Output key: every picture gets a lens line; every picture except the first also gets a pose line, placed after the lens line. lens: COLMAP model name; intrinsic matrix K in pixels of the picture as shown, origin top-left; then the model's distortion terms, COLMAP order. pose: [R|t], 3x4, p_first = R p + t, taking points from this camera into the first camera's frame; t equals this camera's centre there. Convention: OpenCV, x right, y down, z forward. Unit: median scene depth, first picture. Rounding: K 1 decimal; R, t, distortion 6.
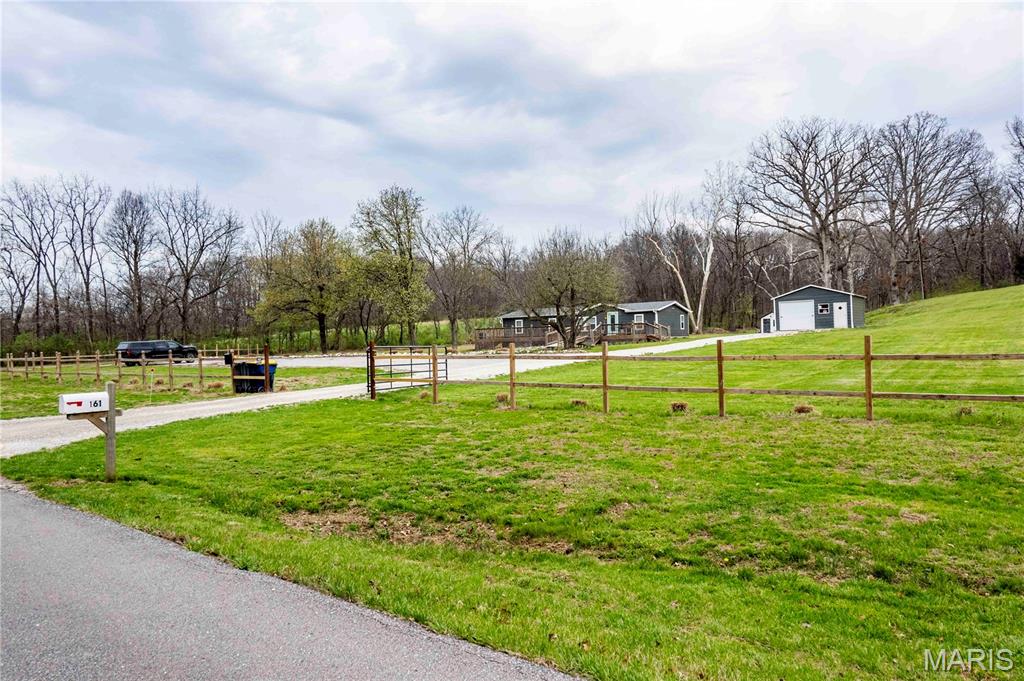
lens RADIAL K [[697.9, 0, 507.8], [0, 697.9, 351.0], [0, 0, 1]] dist [0.007192, -0.003338]
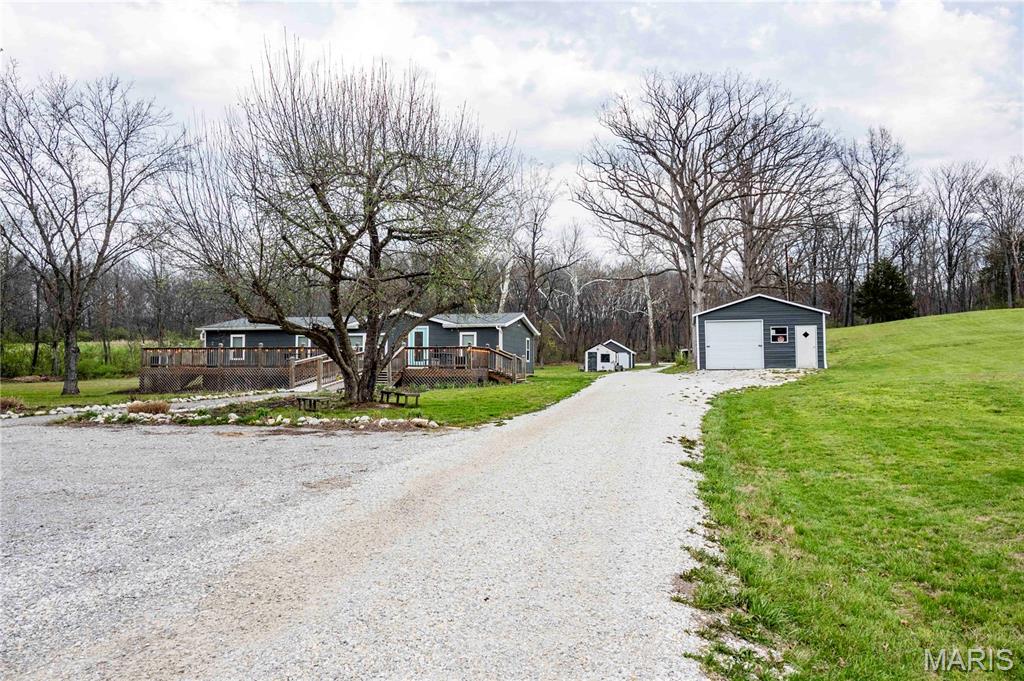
lens RADIAL K [[697.9, 0, 513.0], [0, 697.9, 351.5], [0, 0, 1]] dist [0.007192, -0.003338]
pose [[0.931997, 0.038081, 0.360460, 0.022140], [-0.021820, 0.998557, -0.049076, -0.010746], [-0.361808, 0.037873, 0.931483, 0.469393]]
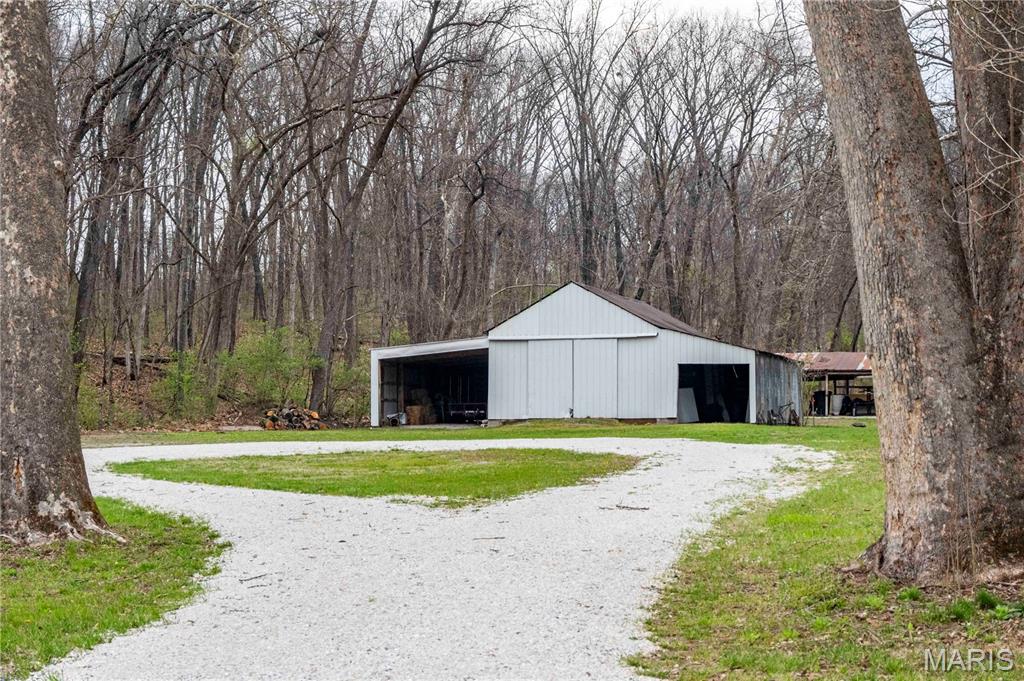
lens RADIAL K [[1891.7, 0, 511.5], [0, 1891.7, 340.7], [0, 0, 1]] dist [-0.010395, 0.000000]
pose [[0.766763, 0.061051, 0.639020, 0.841299], [-0.015526, 0.996940, -0.076616, -0.075866], [-0.641742, 0.048825, 0.765365, 1.680841]]
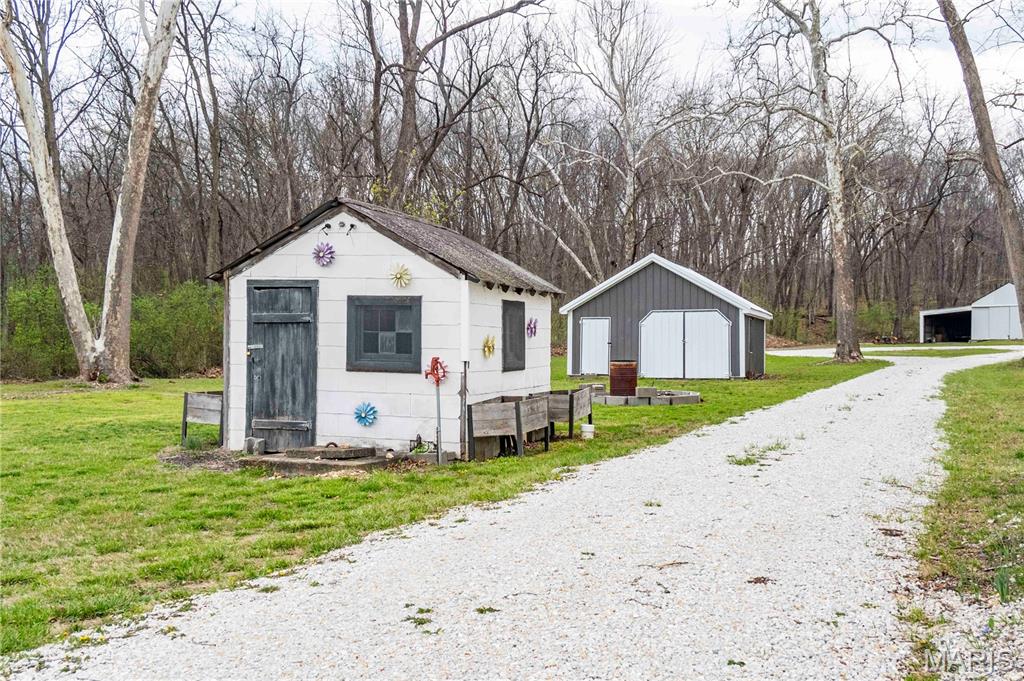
lens RADIAL K [[1085.3, 0, 513.8], [0, 1085.3, 345.4], [0, 0, 1]] dist [0.001863, 0.000000]
pose [[0.963735, 0.034021, 0.264683, 0.529342], [-0.028462, 0.999287, -0.024809, -0.051772], [-0.265338, 0.016376, 0.964016, 1.256374]]
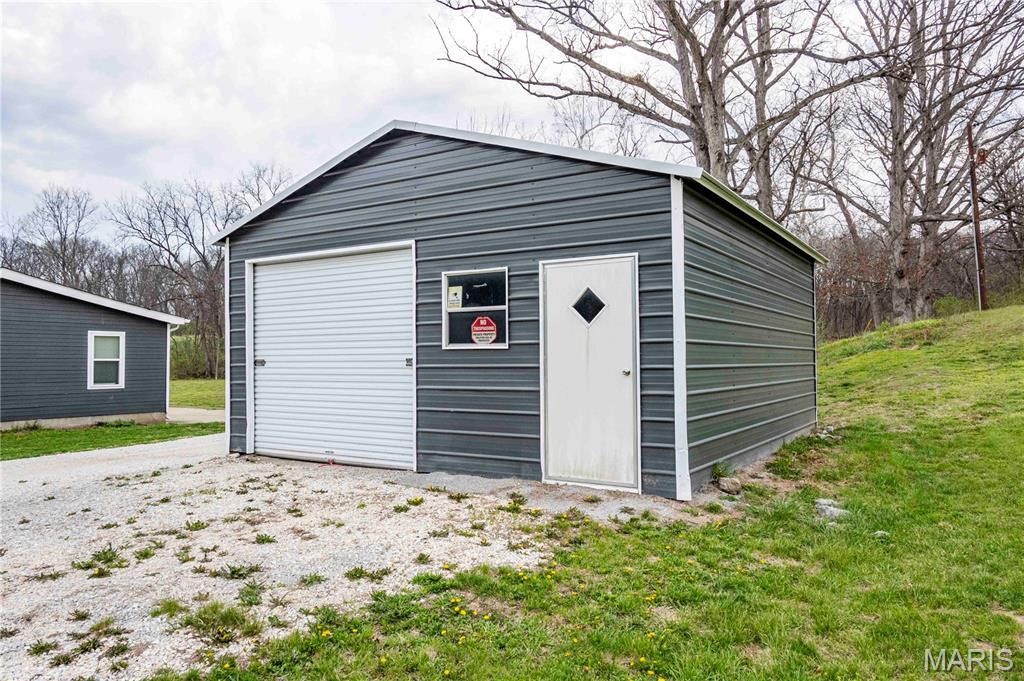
lens RADIAL K [[697.9, 0, 505.9], [0, 697.9, 339.6], [0, 0, 1]] dist [0.007192, -0.003338]
pose [[0.998975, 0.030902, 0.033071, 0.404799], [-0.029663, 0.998863, -0.037321, -0.045638], [-0.034187, 0.036302, 0.998756, 0.785074]]
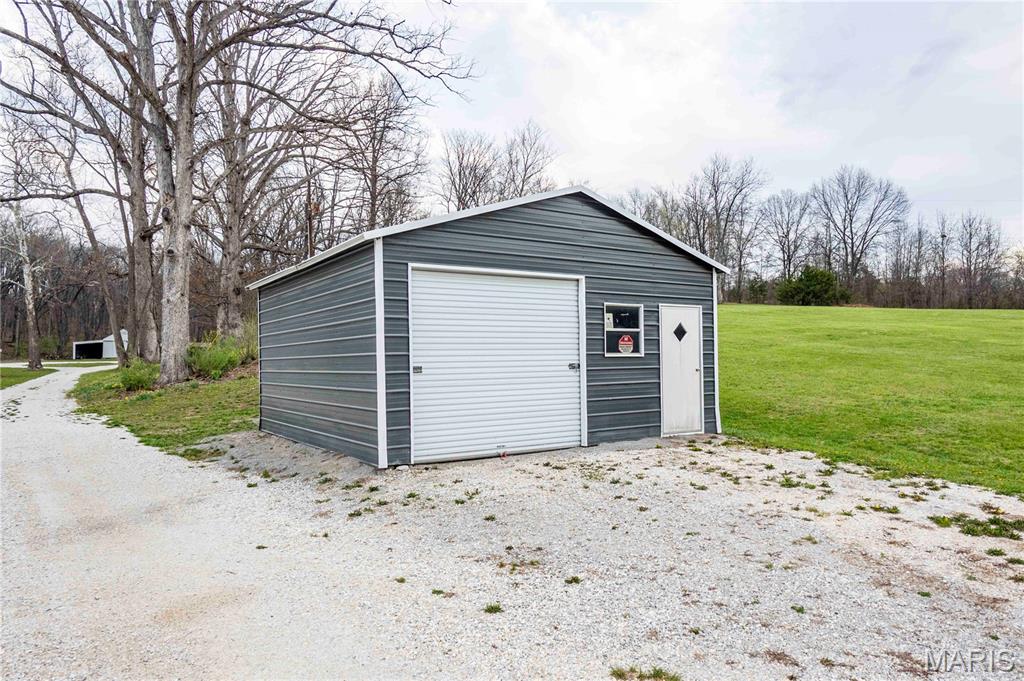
lens RADIAL K [[697.9, 0, 505.5], [0, 697.9, 341.2], [0, 0, 1]] dist [0.007192, -0.003338]
pose [[0.382872, 0.053903, 0.922228, 0.244530], [0.004459, 0.998177, -0.060193, -0.042030], [-0.923791, 0.027158, 0.381934, 0.856087]]
